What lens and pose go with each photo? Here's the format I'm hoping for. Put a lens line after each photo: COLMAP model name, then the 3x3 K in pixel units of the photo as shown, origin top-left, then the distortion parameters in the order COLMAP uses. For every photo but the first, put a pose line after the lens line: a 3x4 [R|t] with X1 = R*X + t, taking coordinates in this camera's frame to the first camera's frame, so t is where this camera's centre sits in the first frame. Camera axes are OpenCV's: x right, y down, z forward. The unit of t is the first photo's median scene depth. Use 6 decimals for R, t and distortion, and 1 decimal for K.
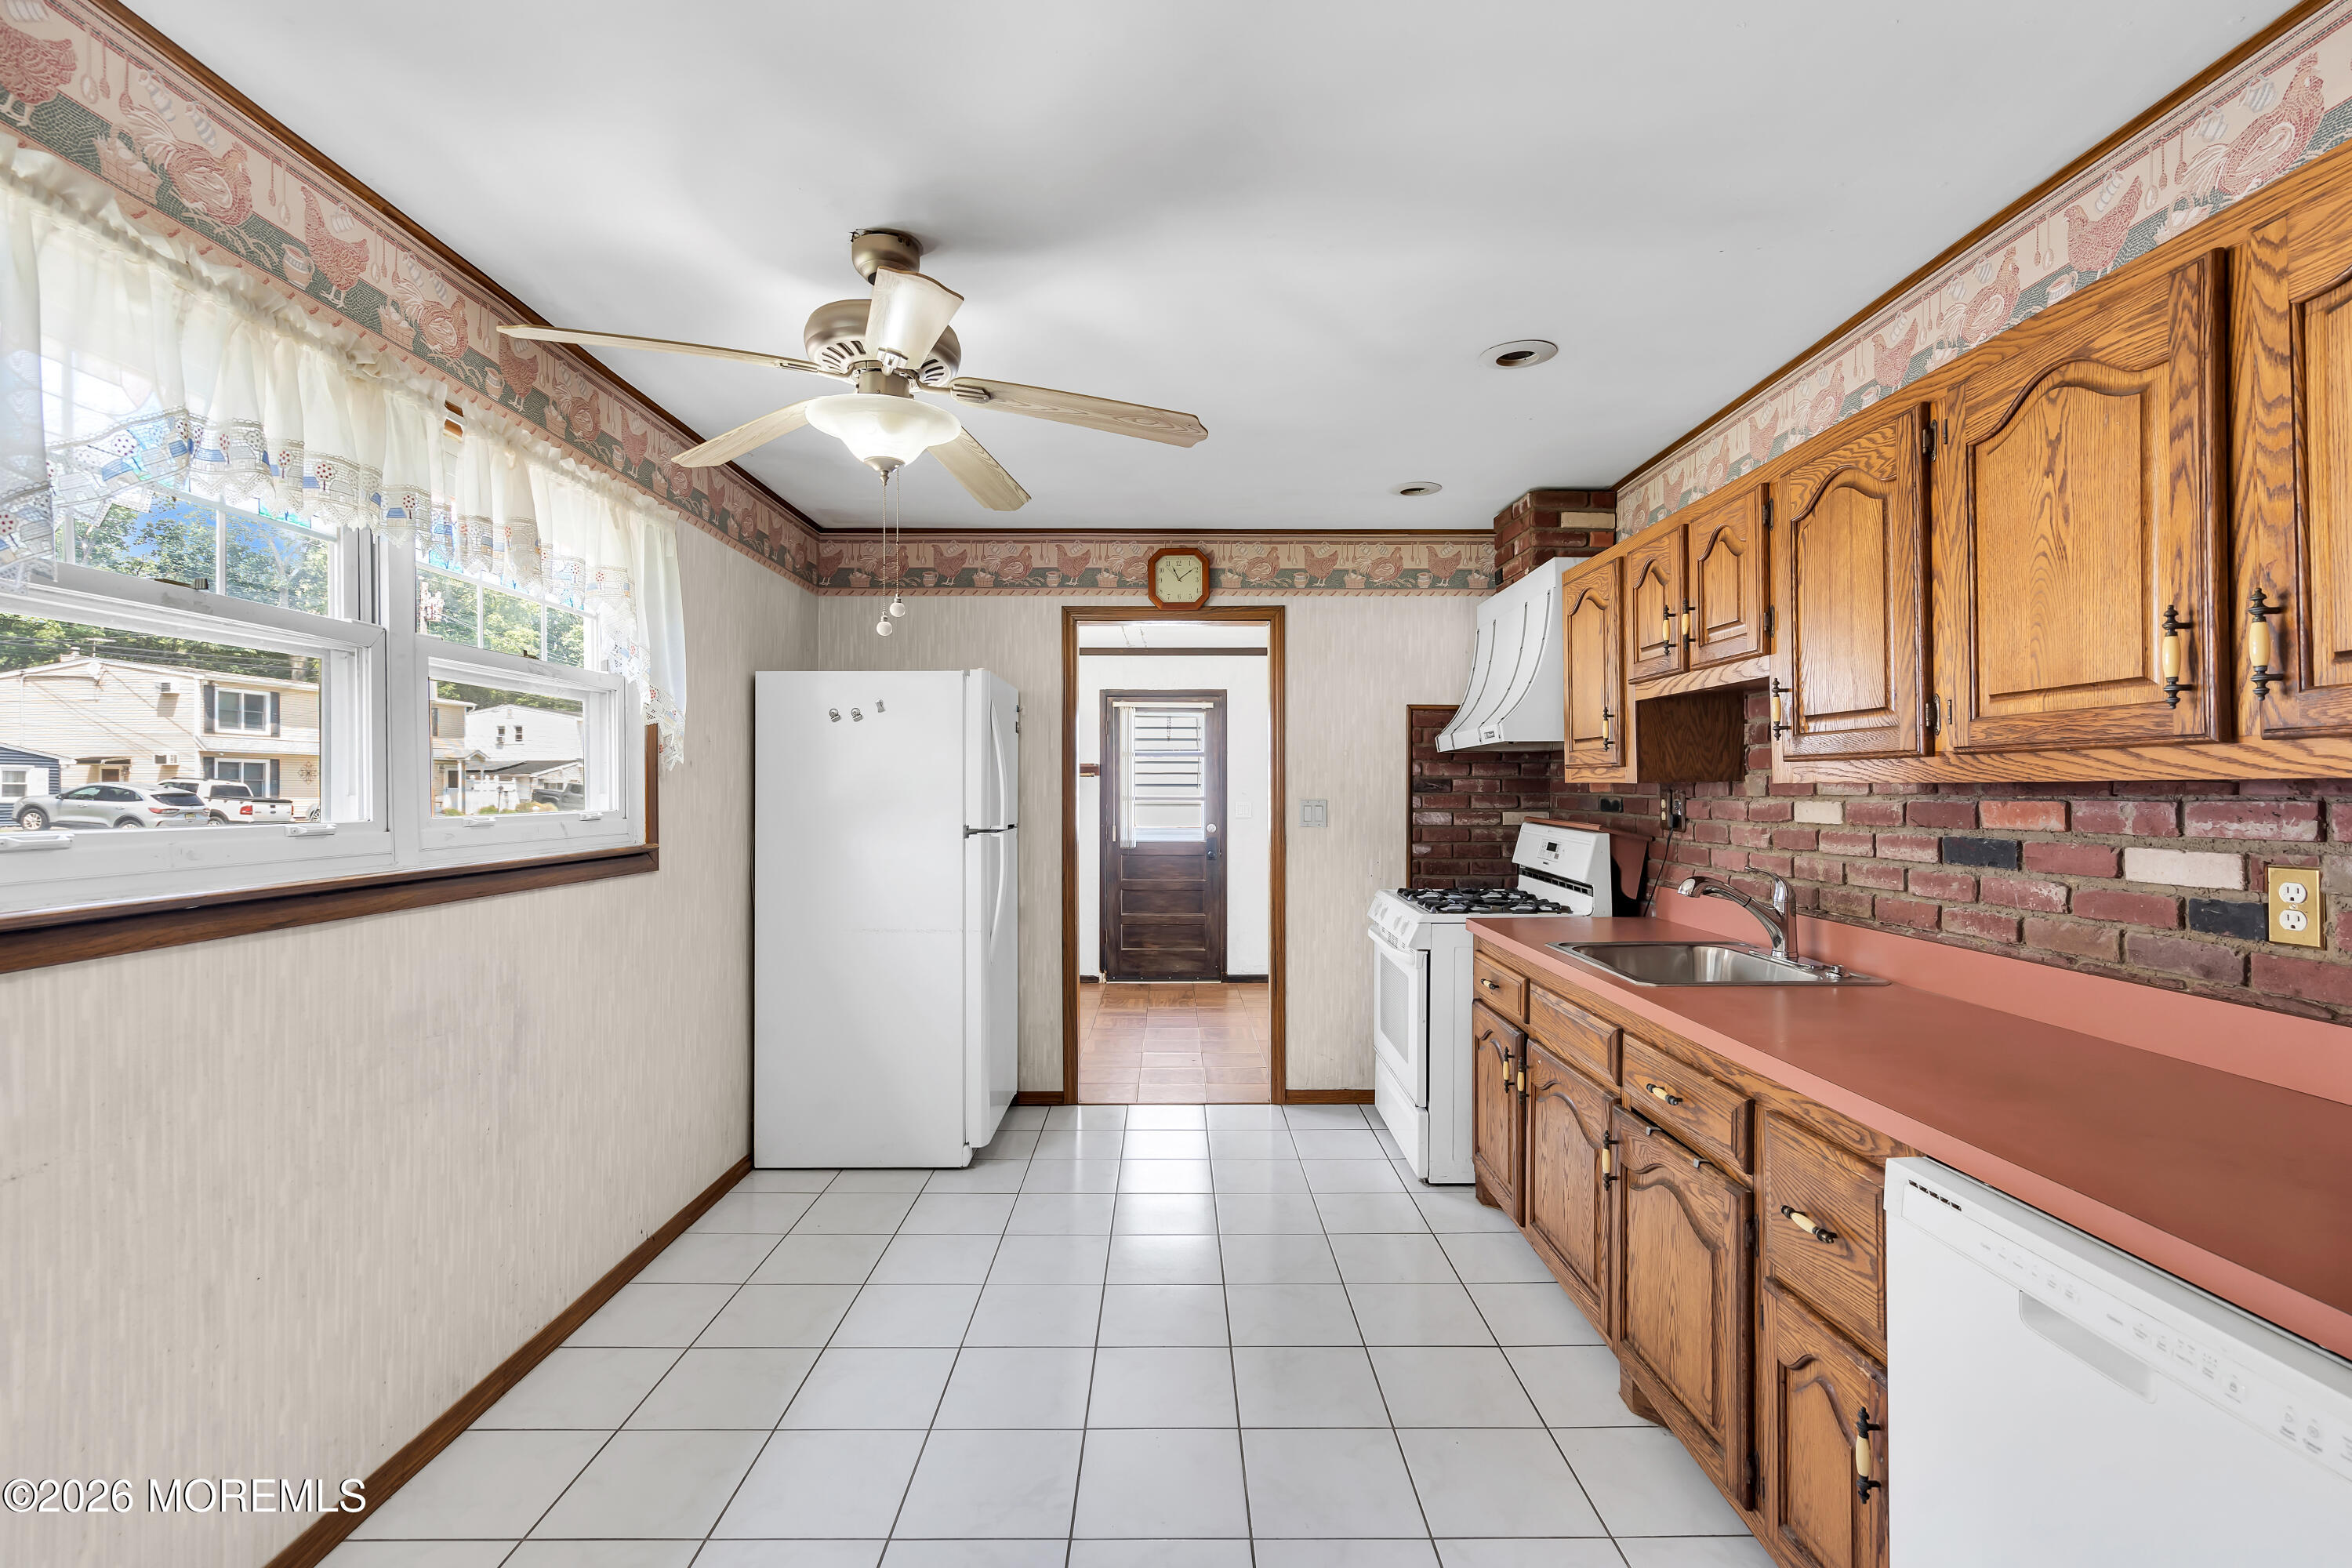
lens RADIAL K [[1072.4, 0, 1168.6], [0, 1072.4, 782.7], [0, 0, 1]] dist [0.000617, 0.003098]
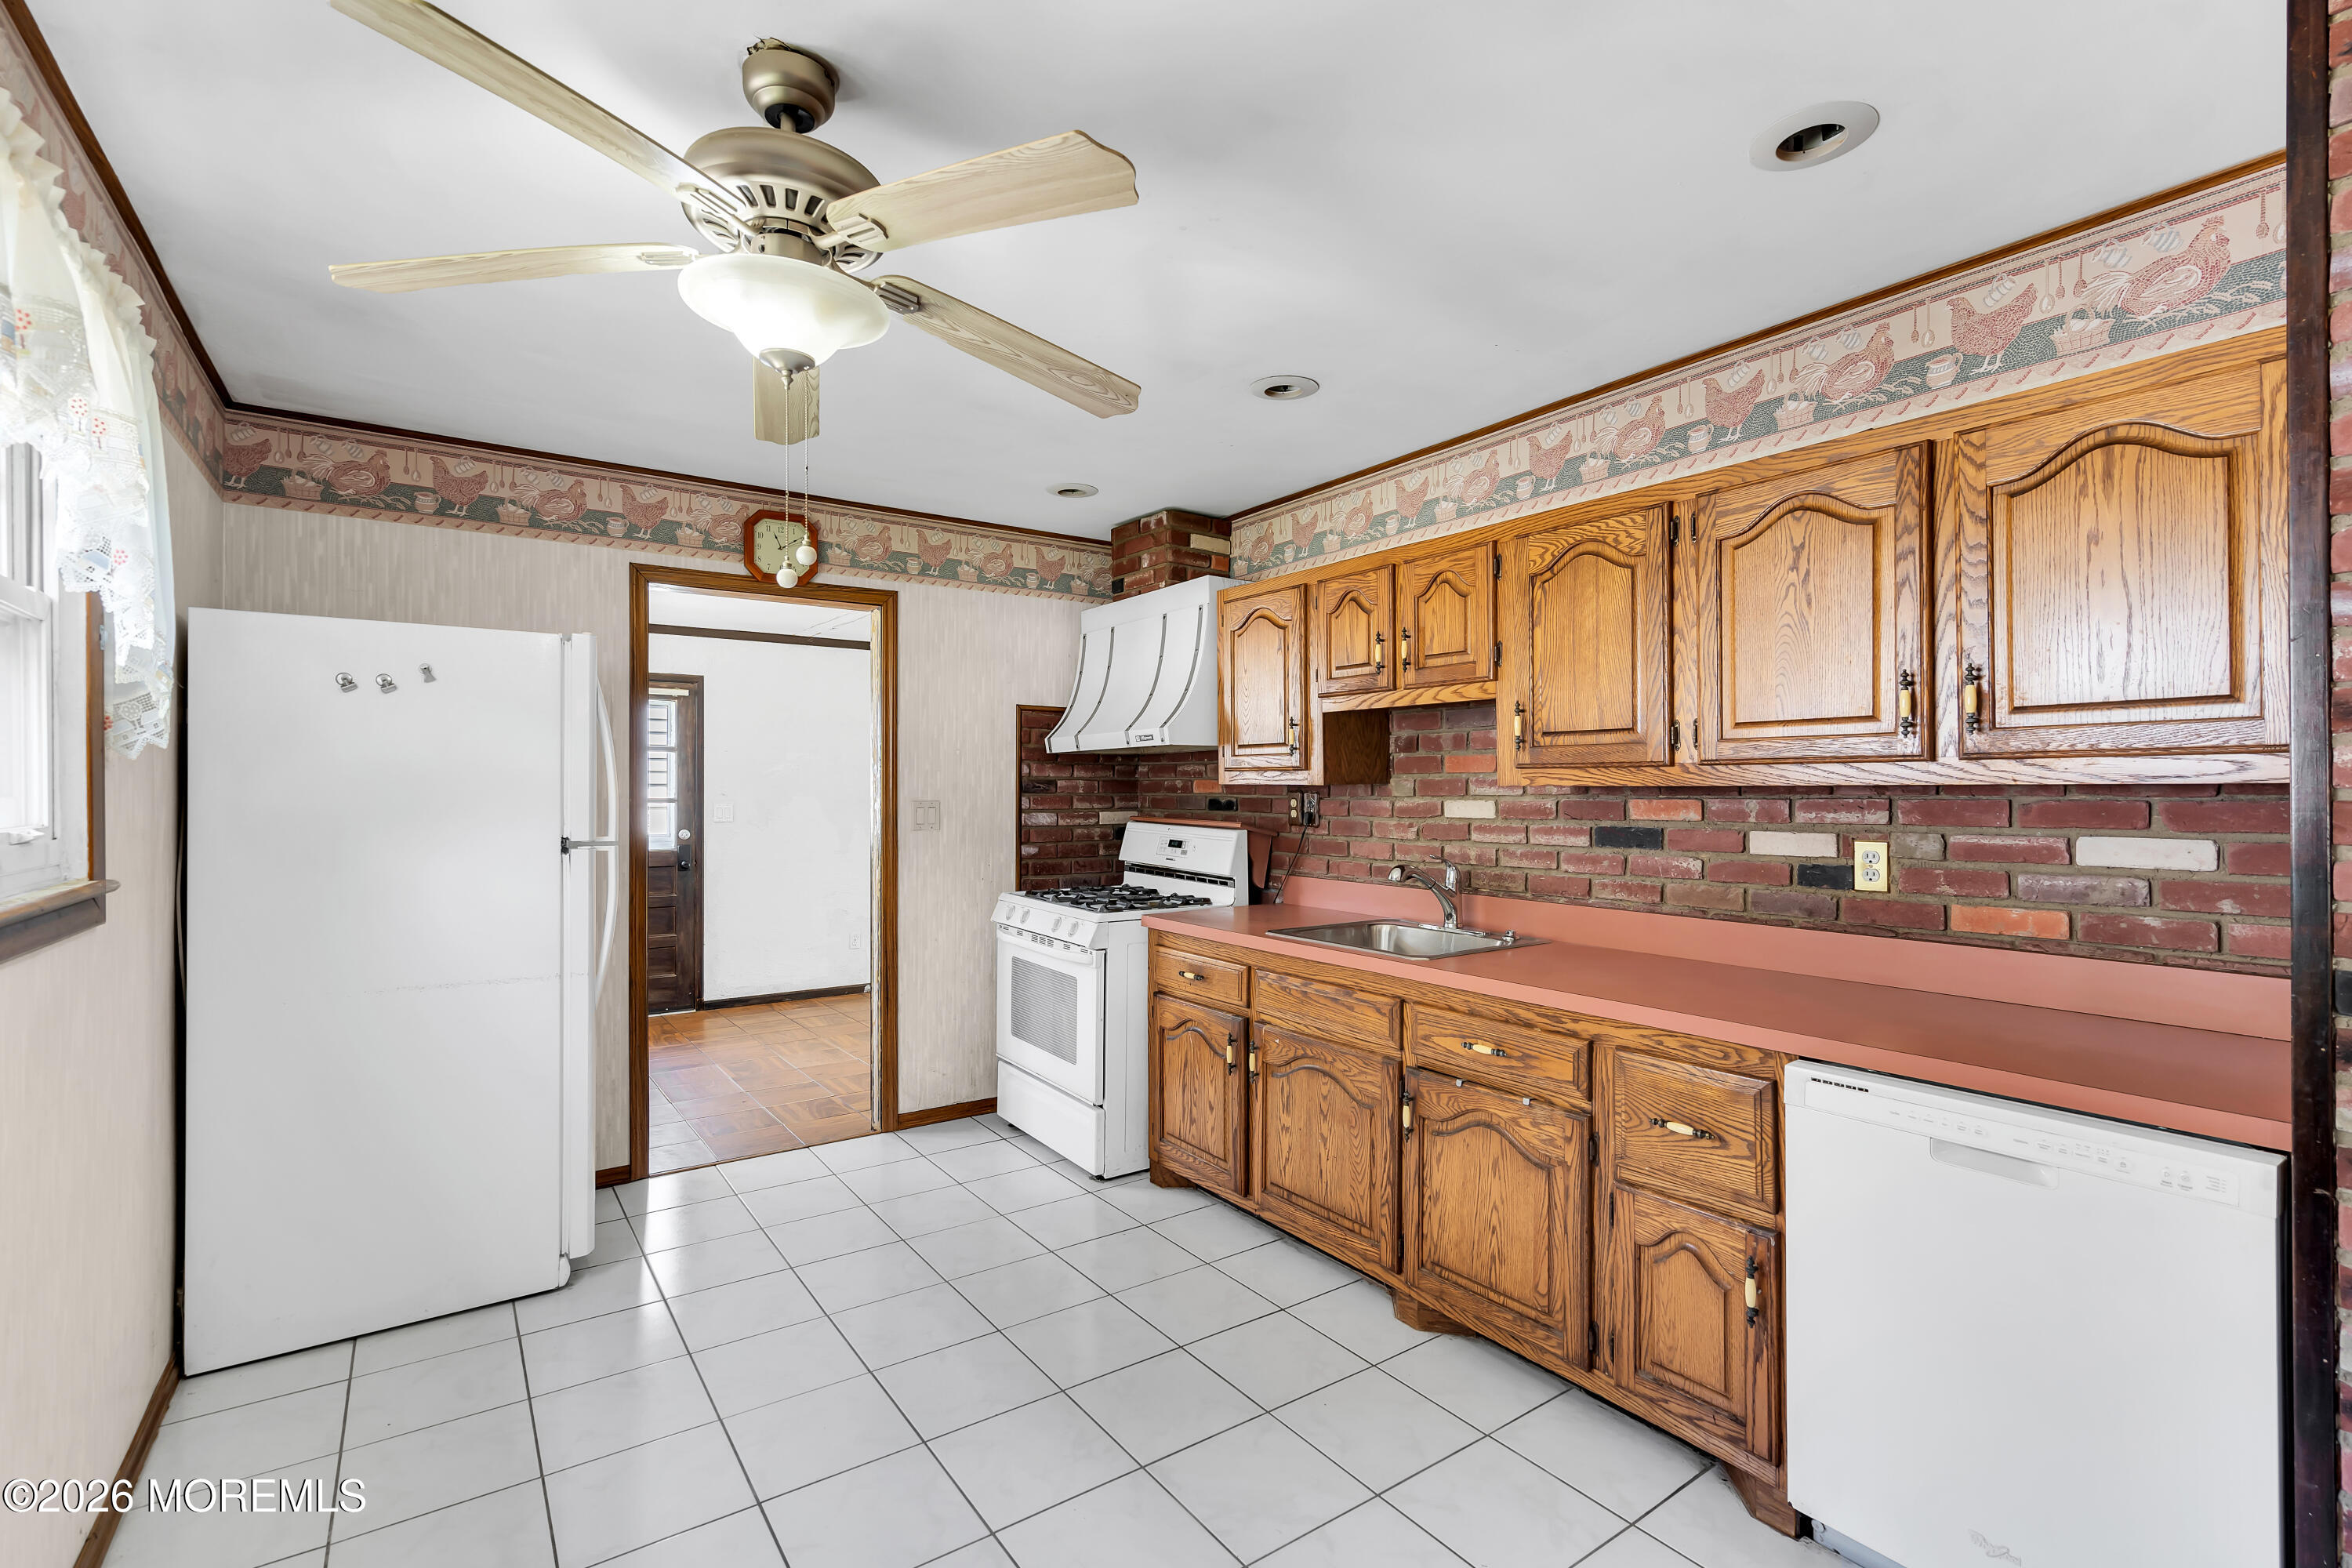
lens RADIAL K [[1072.4, 0, 1173.6], [0, 1072.4, 784.6], [0, 0, 1]] dist [0.000617, 0.003098]
pose [[0.816931, 0.003345, 0.576726, -0.349786], [-0.004317, 0.999991, 0.000315, 0.000237], [-0.576720, -0.002747, 0.816937, 0.163187]]
